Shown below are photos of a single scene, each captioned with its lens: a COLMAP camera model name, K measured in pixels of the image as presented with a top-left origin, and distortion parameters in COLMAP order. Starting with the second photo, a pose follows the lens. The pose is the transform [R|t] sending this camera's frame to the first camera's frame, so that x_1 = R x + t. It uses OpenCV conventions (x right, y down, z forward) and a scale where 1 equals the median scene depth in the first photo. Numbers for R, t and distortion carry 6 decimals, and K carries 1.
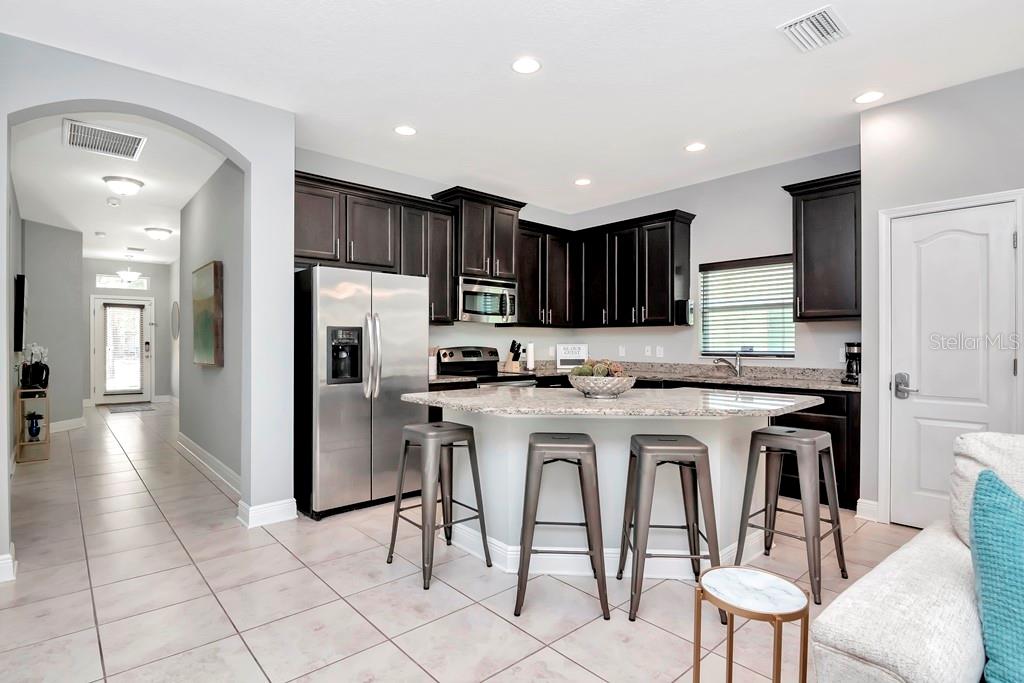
lens RADIAL K [[518.0, 0, 512.0], [0, 518.0, 341.5], [0, 0, 1]] dist [-0.000819, -0.000426]
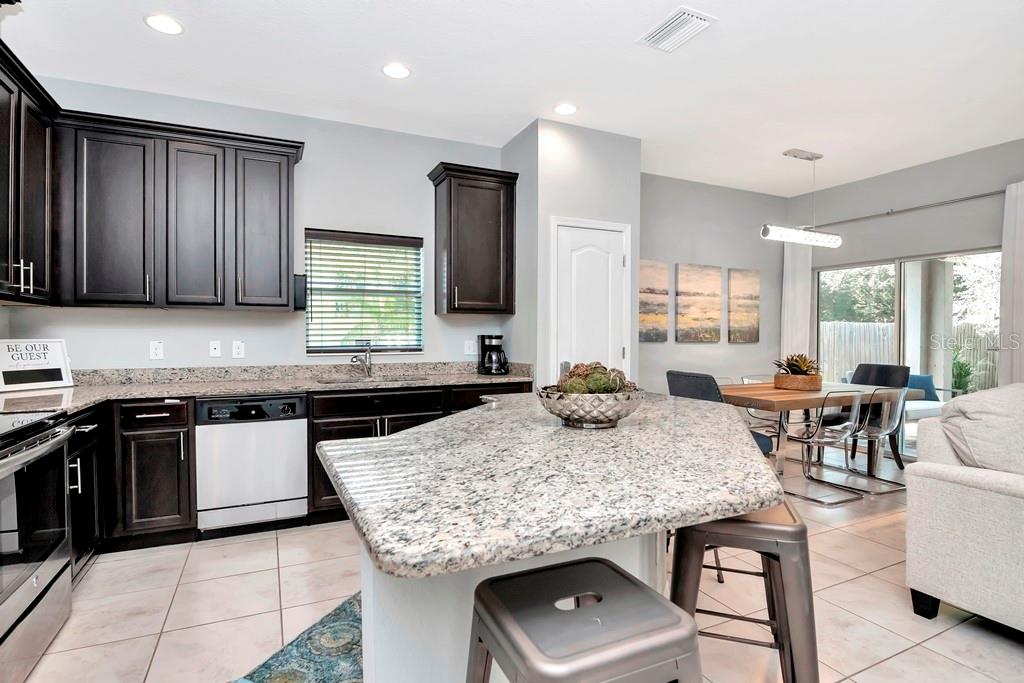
lens RADIAL K [[511.8, 0, 512.0], [0, 511.8, 341.5], [0, 0, 1]] dist [-0.017830, -0.000768]
pose [[0.290752, -0.014201, 0.956693, -0.252640], [-0.001406, 0.999882, 0.015269, -0.000530], [-0.956797, -0.005784, 0.290698, 0.531960]]
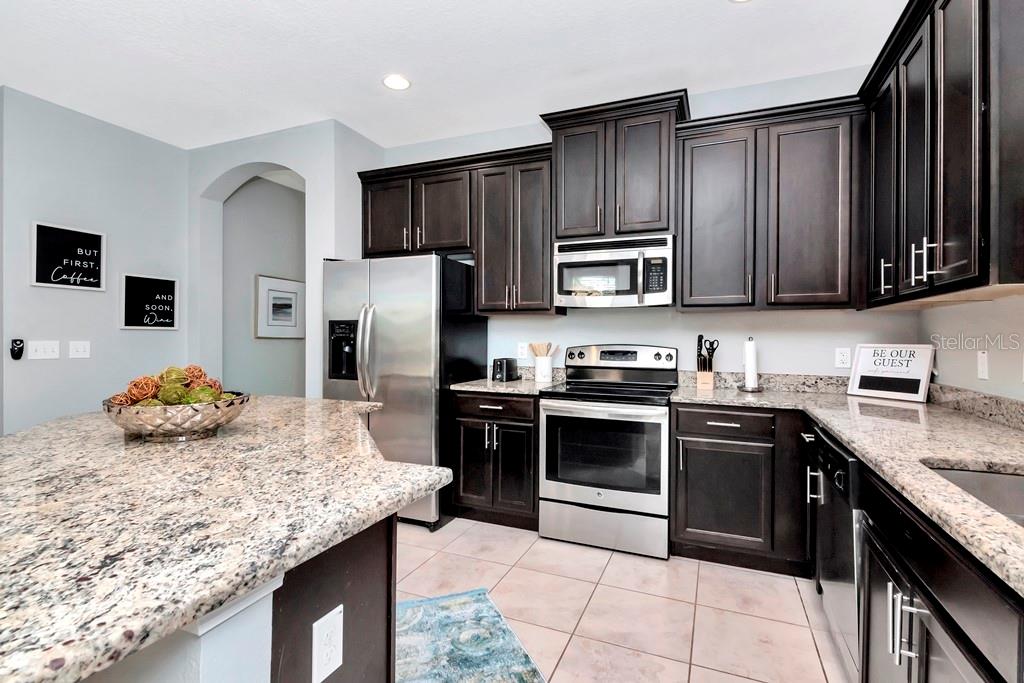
lens RADIAL K [[502.1, 0, 501.3], [0, 502.1, 335.5], [0, 0, 1]] dist [0.000809, -0.000885]
pose [[0.409274, -0.000306, -0.912411, 0.466323], [-0.004511, 0.999987, -0.002359, 0.000419], [0.912400, 0.005081, 0.409268, 0.633322]]
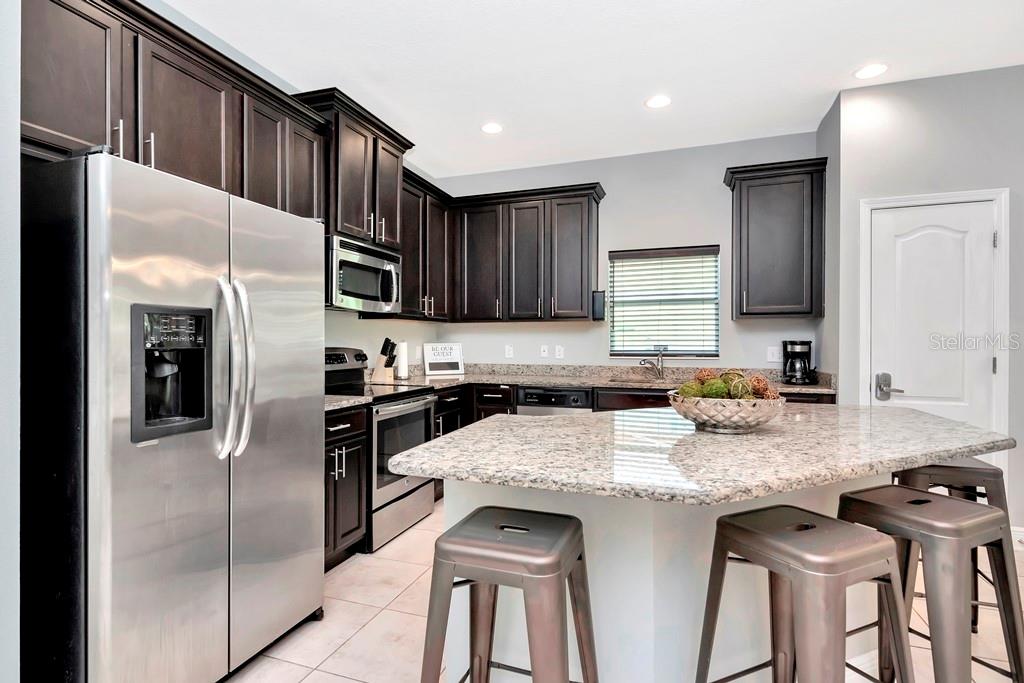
lens RADIAL K [[502.0, 0, 507.3], [0, 502.0, 341.6], [0, 0, 1]] dist [0.004003, 0.000148]
pose [[0.879646, -0.002084, 0.475625, -0.198140], [0.000313, 0.999993, 0.003803, -0.000167], [-0.475630, -0.003196, 0.879640, 0.351634]]
